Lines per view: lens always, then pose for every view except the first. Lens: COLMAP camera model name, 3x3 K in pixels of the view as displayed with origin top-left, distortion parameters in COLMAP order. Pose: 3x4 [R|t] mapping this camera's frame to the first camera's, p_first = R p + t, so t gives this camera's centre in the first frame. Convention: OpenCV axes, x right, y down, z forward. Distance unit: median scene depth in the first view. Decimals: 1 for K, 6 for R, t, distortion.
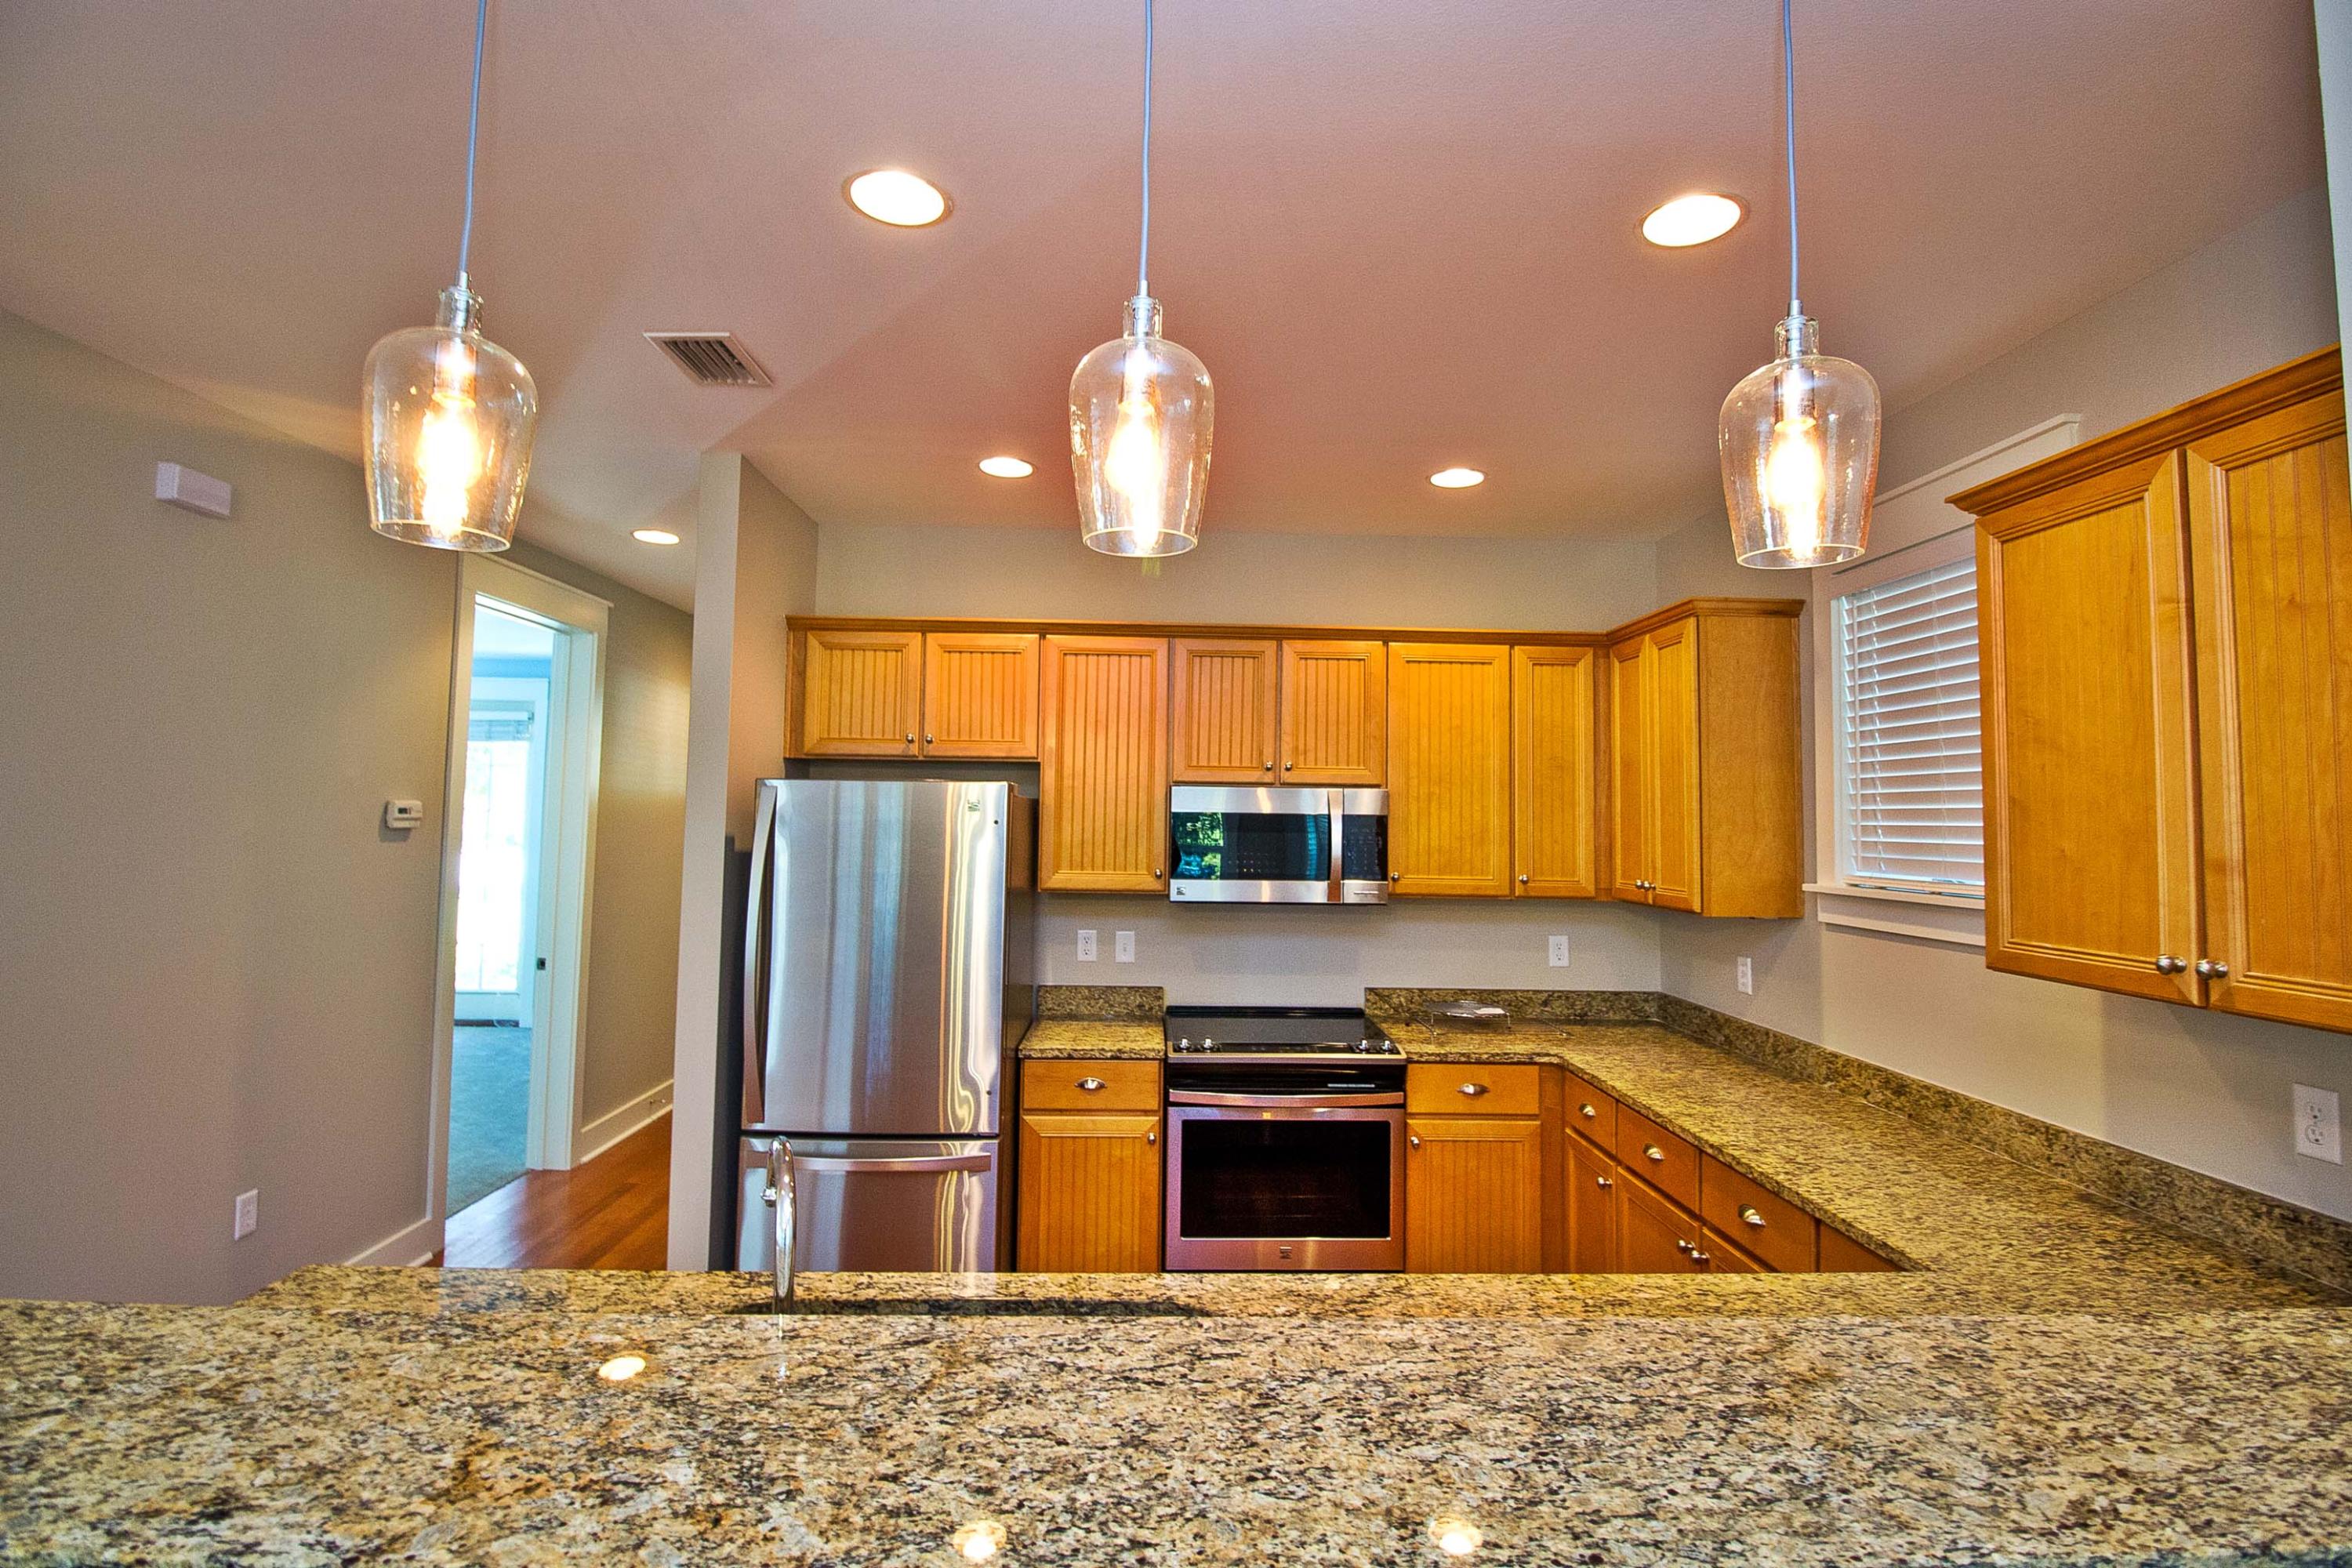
lens RADIAL K [[1097.4, 0, 1178.0], [0, 1097.4, 753.1], [0, 0, 1]] dist [-0.000727, -0.011611]
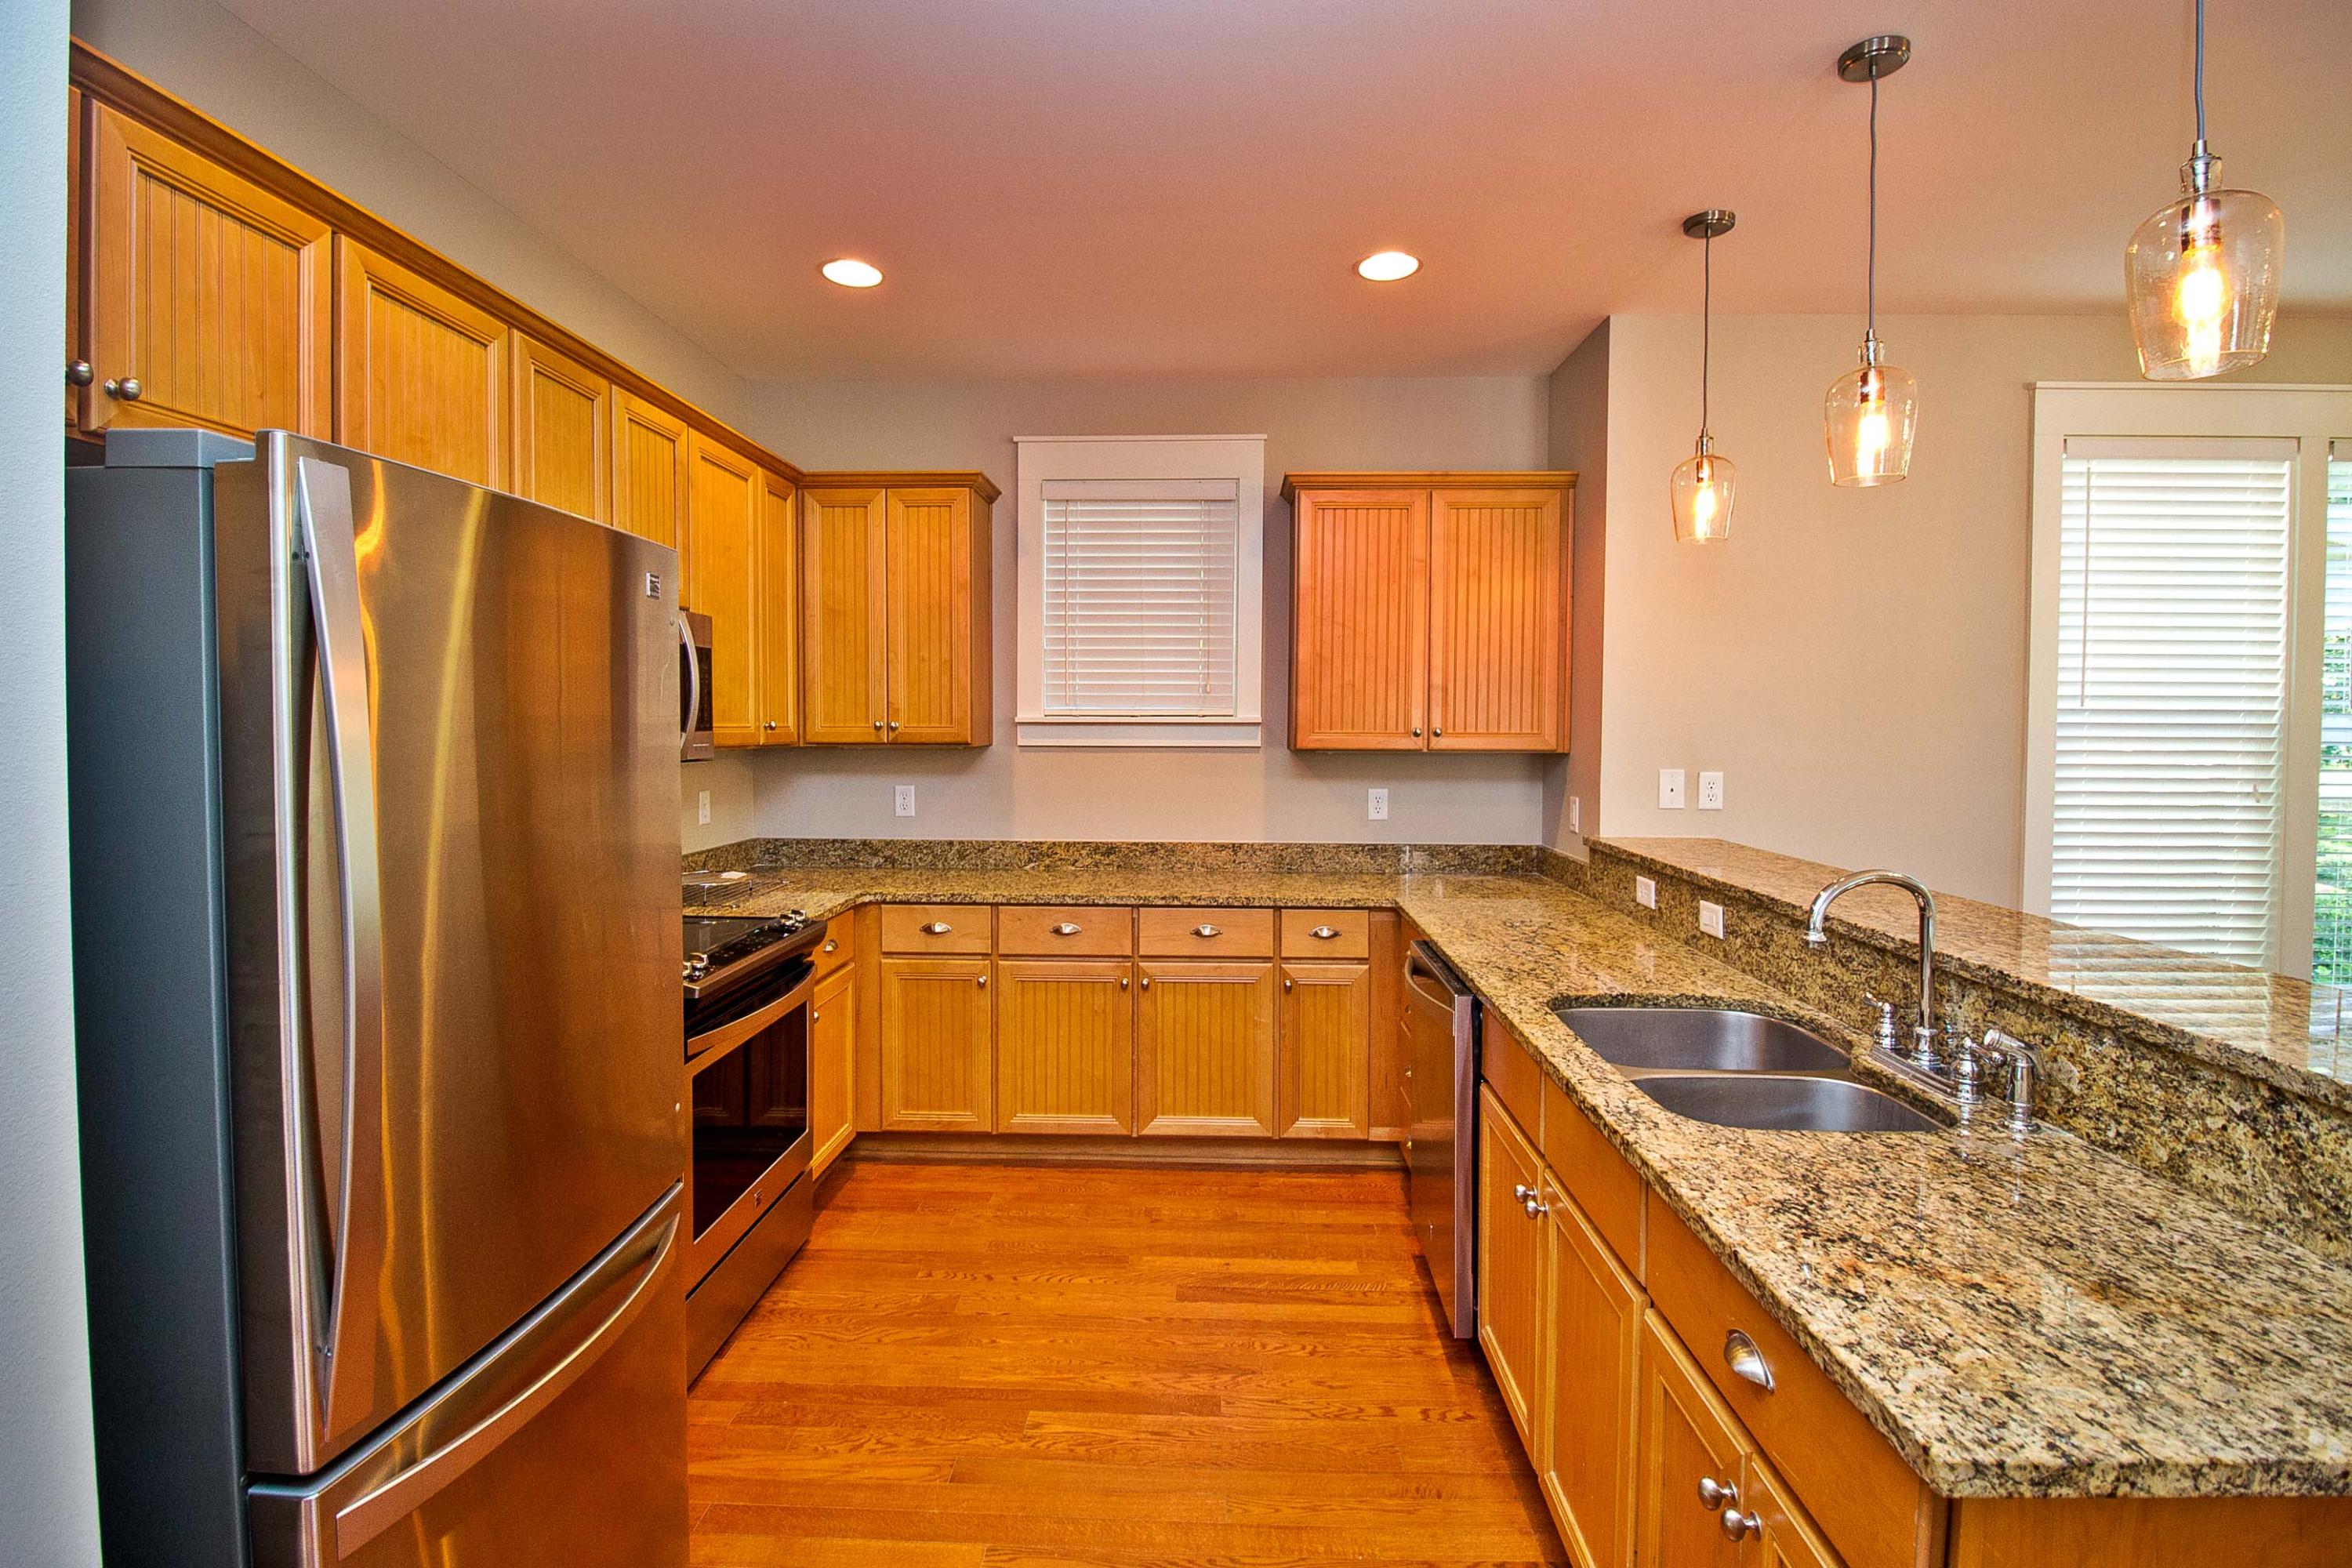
lens RADIAL K [[1094.8, 0, 1182.3], [0, 1094.8, 743.3], [0, 0, 1]] dist [0.005121, -0.019709]
pose [[0.072374, -0.033894, 0.996801, -0.842482], [-0.061866, 0.997345, 0.038405, 0.107542], [-0.995457, -0.064447, 0.070085, 0.864473]]
